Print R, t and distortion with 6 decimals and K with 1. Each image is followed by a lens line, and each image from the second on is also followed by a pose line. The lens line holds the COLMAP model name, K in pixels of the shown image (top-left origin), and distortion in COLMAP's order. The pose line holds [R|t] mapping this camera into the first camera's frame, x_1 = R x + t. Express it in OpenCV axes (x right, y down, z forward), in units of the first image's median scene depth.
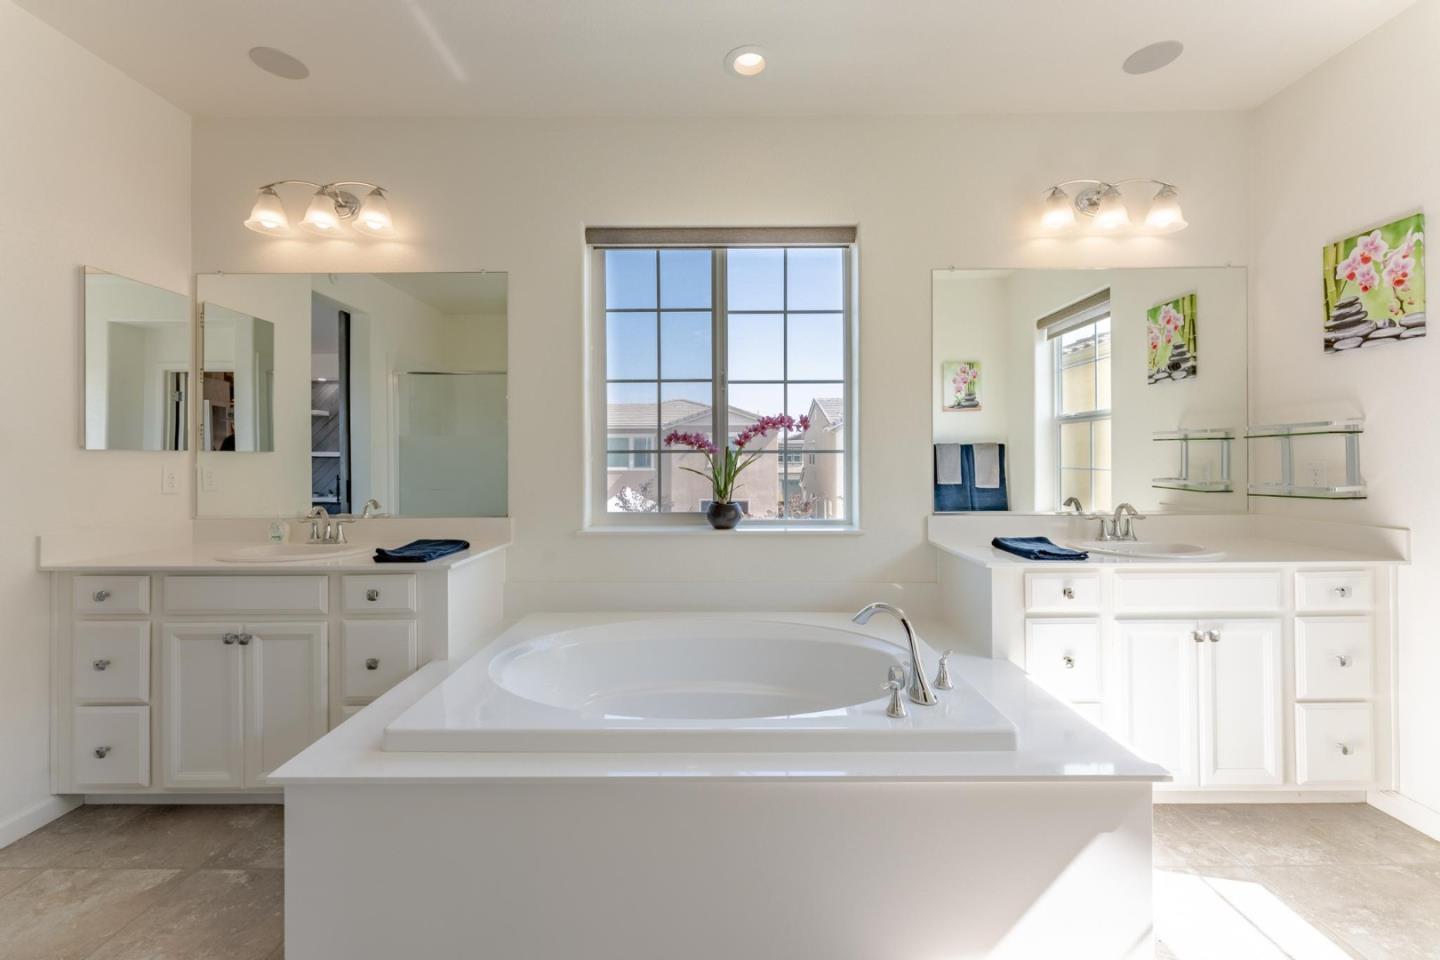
lens RADIAL K [[586.0, 0, 730.5], [0, 586.0, 462.1], [0, 0, 1]] dist [-0.001301, -0.000005]
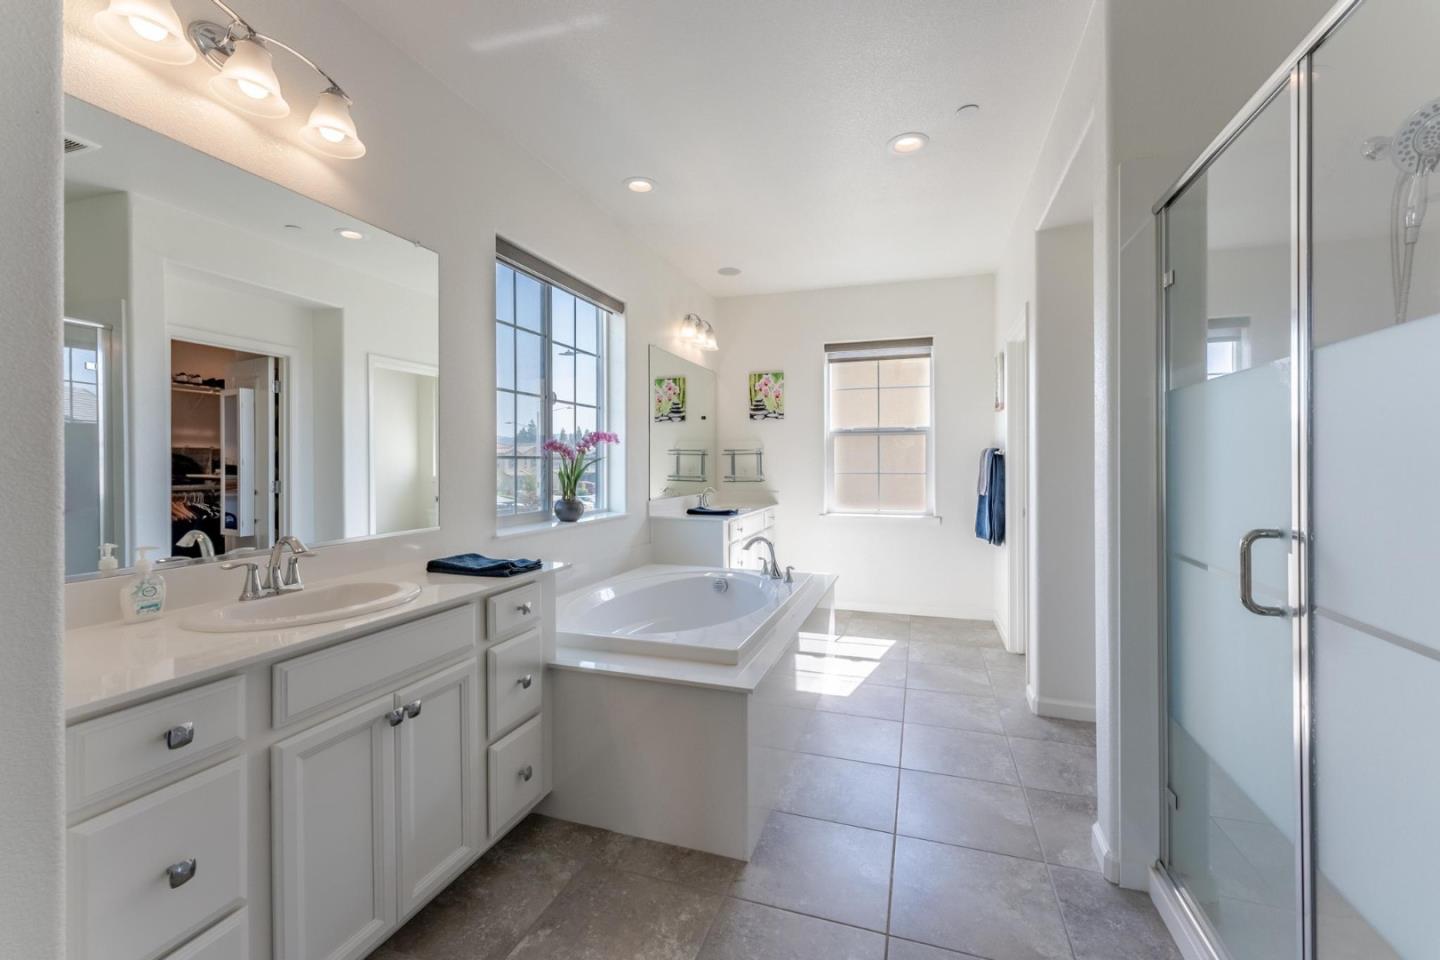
lens RADIAL K [[586.0, 0, 729.0], [0, 586.0, 467.4], [0, 0, 1]] dist [-0.001301, -0.000005]
pose [[0.312388, -0.003425, 0.949948, -1.172703], [0.003974, 0.999989, 0.002299, -0.000750], [-0.949946, 0.003057, 0.312398, 0.329778]]
